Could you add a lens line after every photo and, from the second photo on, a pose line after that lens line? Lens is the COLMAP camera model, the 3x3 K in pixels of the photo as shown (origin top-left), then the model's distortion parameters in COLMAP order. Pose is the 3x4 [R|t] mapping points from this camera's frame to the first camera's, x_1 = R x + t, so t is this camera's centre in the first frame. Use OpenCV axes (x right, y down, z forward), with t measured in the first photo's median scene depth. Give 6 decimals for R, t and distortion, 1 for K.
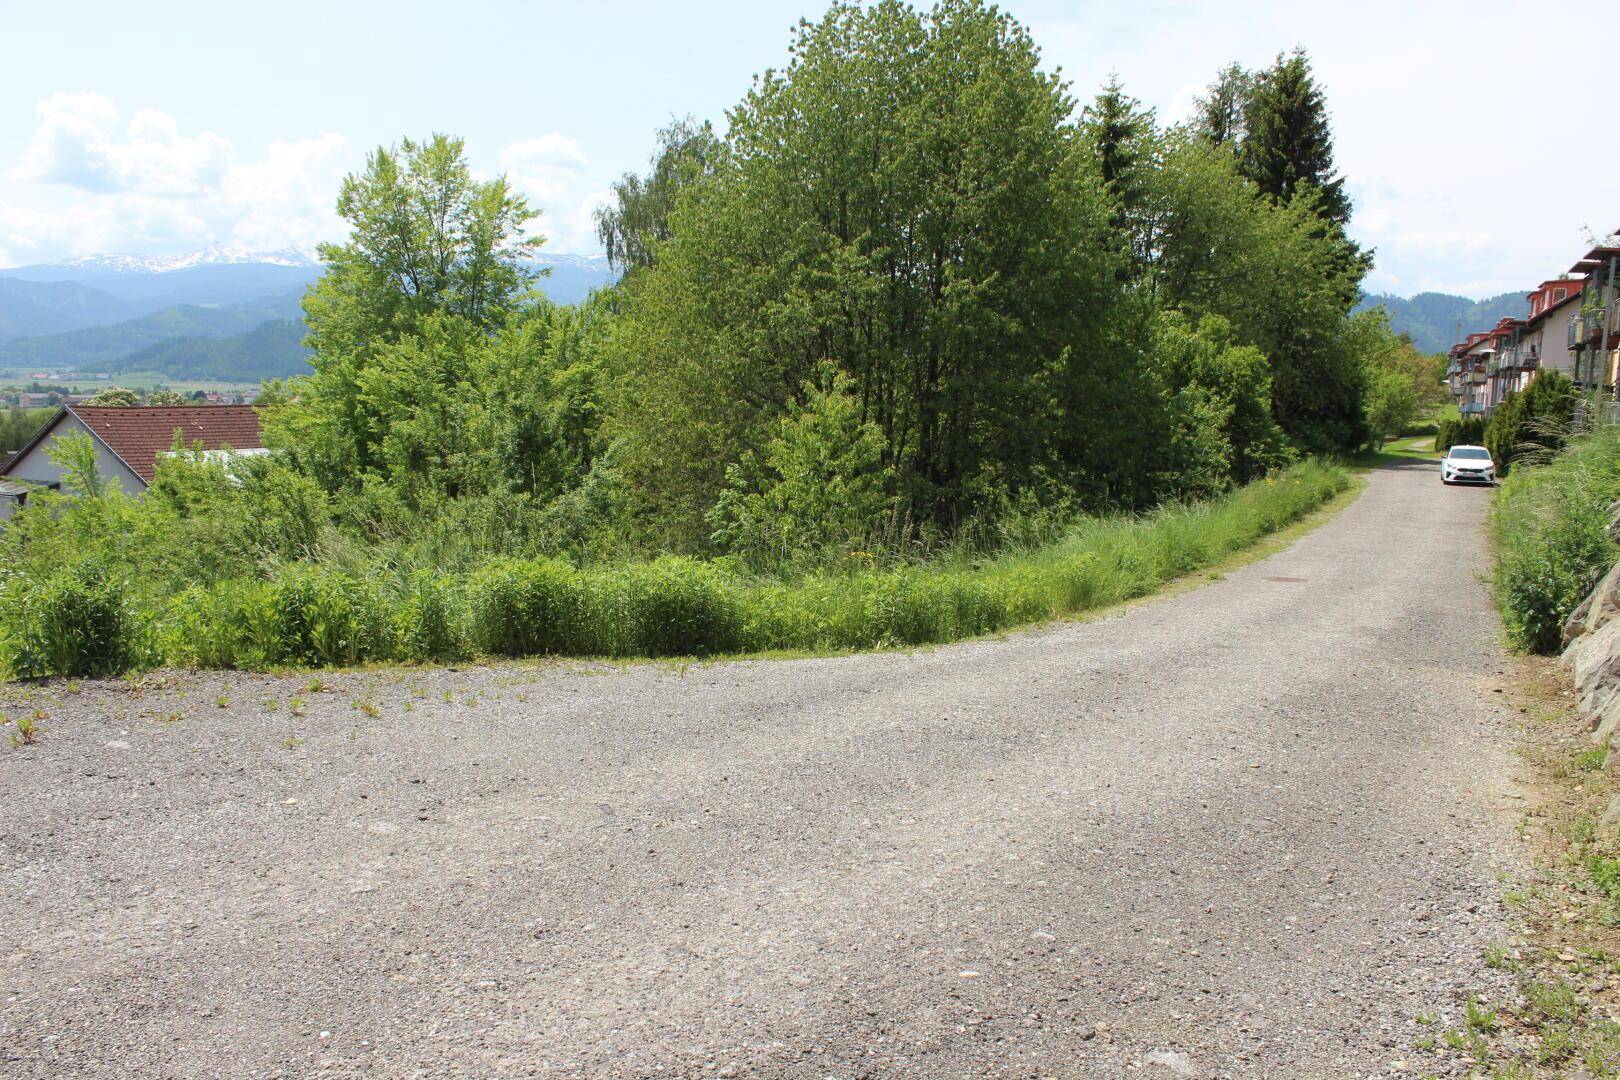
lens RADIAL K [[1331.9, 0, 800.7], [0, 1331.9, 570.8], [0, 0, 1]] dist [-0.169416, 0.147055]
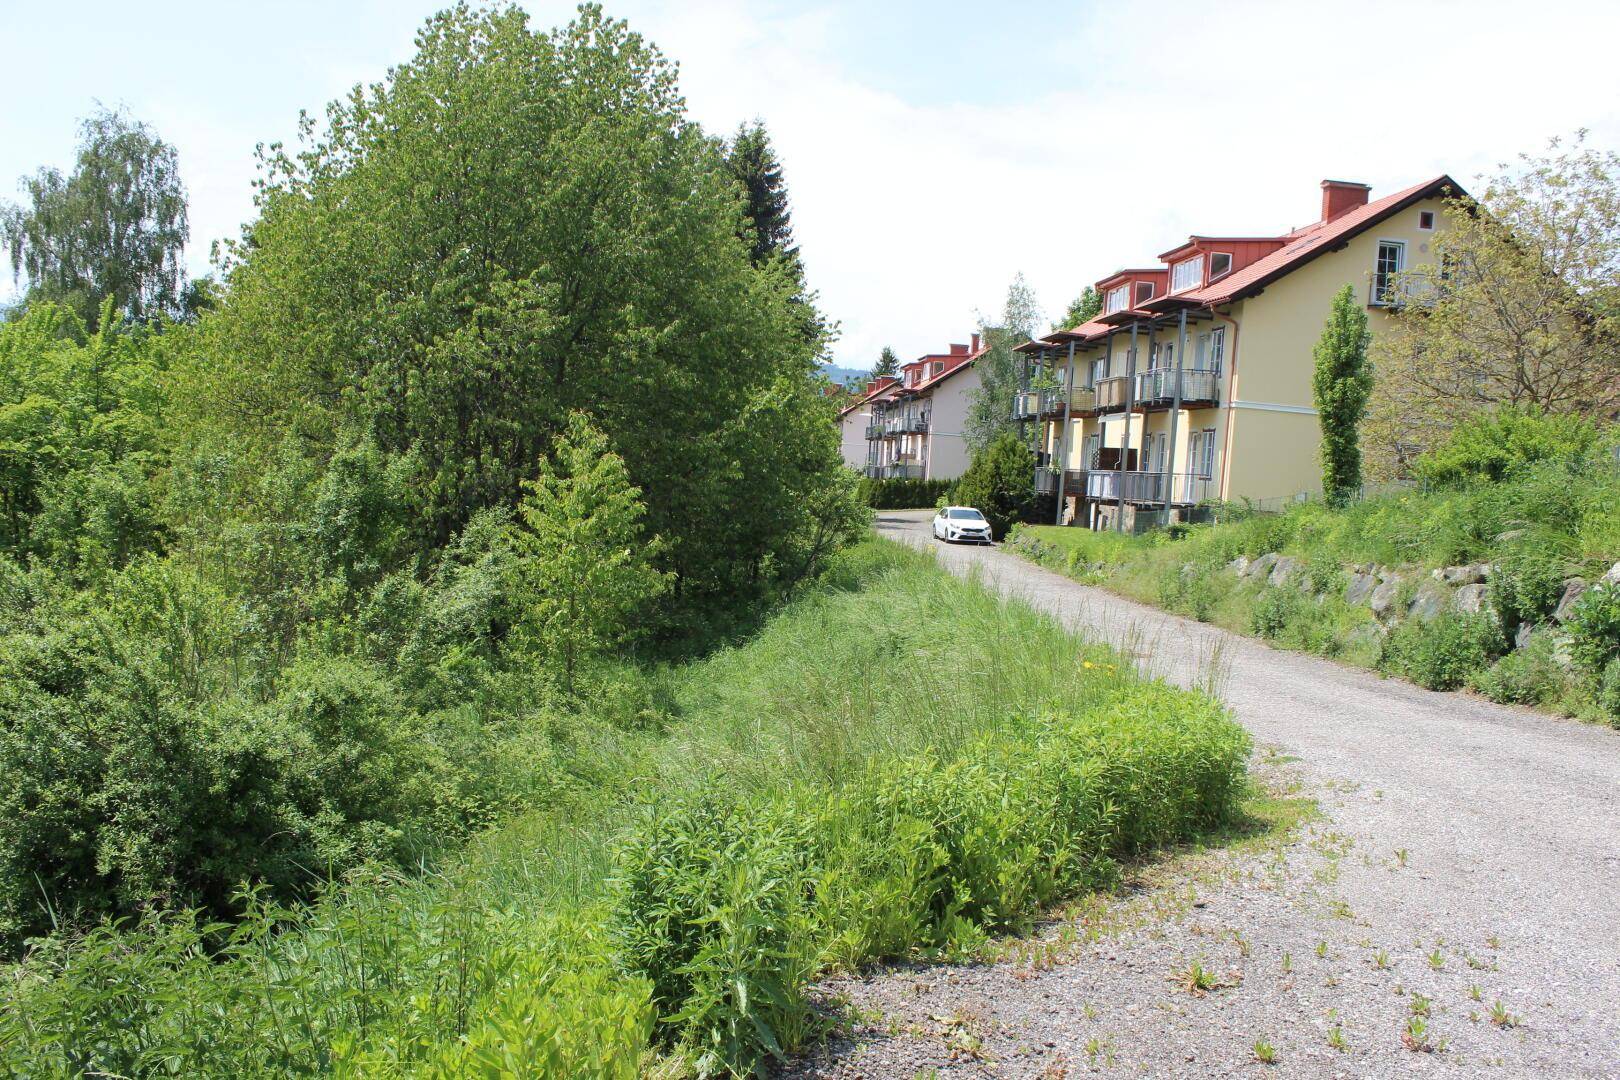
lens RADIAL K [[1331.9, 0, 800.7], [0, 1331.9, 570.8], [0, 0, 1]] dist [-0.169416, 0.147055]
pose [[0.872570, -0.011270, 0.488360, -0.109257], [0.029777, 0.999102, -0.030149, -0.011761], [-0.487581, 0.040849, 0.872122, 0.082127]]
